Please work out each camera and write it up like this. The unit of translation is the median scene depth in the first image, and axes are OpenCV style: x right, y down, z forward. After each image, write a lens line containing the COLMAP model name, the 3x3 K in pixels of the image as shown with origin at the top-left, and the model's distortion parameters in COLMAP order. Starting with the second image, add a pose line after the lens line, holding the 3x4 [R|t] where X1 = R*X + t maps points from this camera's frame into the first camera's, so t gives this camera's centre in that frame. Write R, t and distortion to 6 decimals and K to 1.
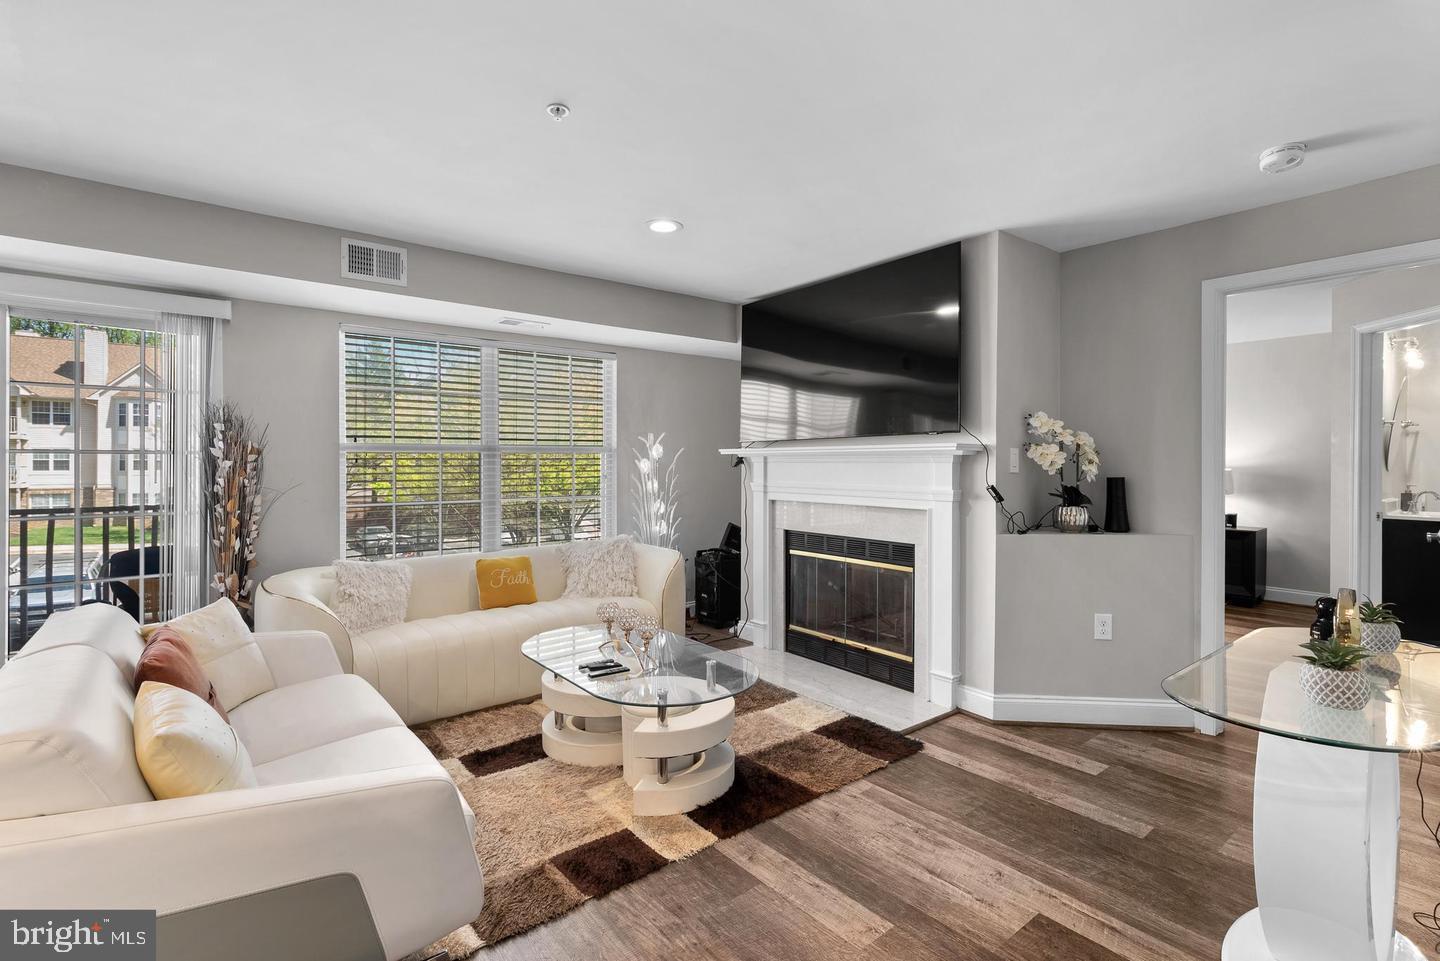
lens RADIAL K [[660.8, 0, 718.8], [0, 660.8, 462.4], [0, 0, 1]] dist [0.002652, 0.000220]
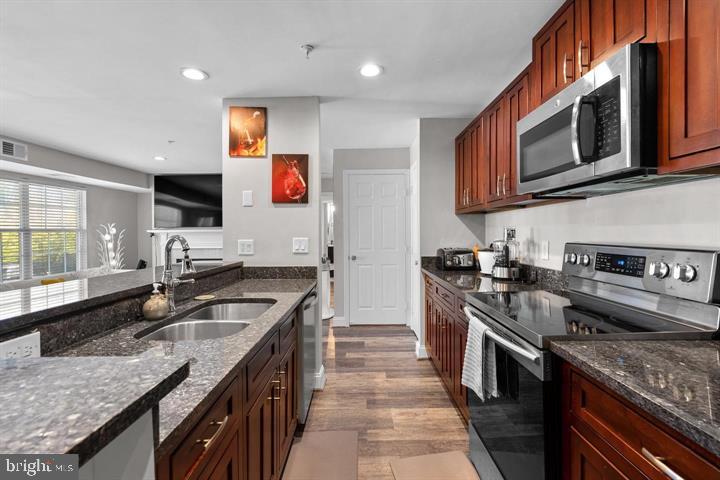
lens RADIAL K [[330.4, 0, 361.9], [0, 330.4, 234.9], [0, 0, 1]] dist [0.002652, 0.000220]
pose [[0.632805, -0.009654, 0.774251, -0.492675], [0.005181, 0.999953, 0.008235, -0.008199], [-0.774294, -0.001200, 0.632825, -0.504184]]
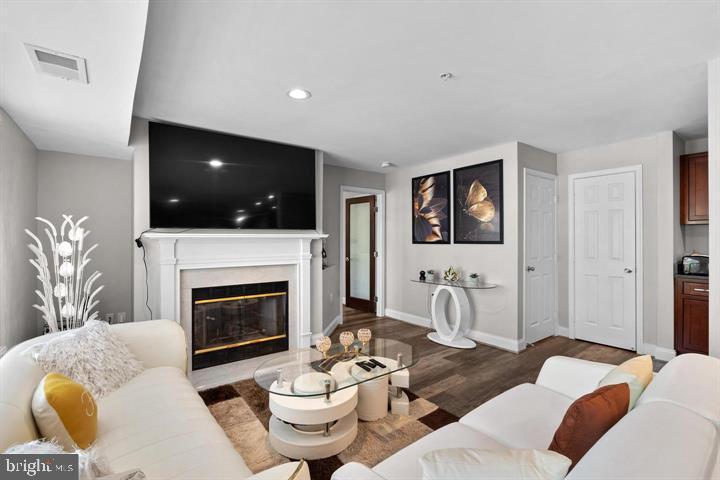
lens RADIAL K [[330.4, 0, 360.4], [0, 330.4, 235.9], [0, 0, 1]] dist [0.002652, 0.000220]
pose [[0.021923, 0.001733, 0.999758, -0.631387], [-0.005272, 0.999985, -0.001617, -0.016738], [-0.999746, -0.005235, 0.021931, 0.610800]]
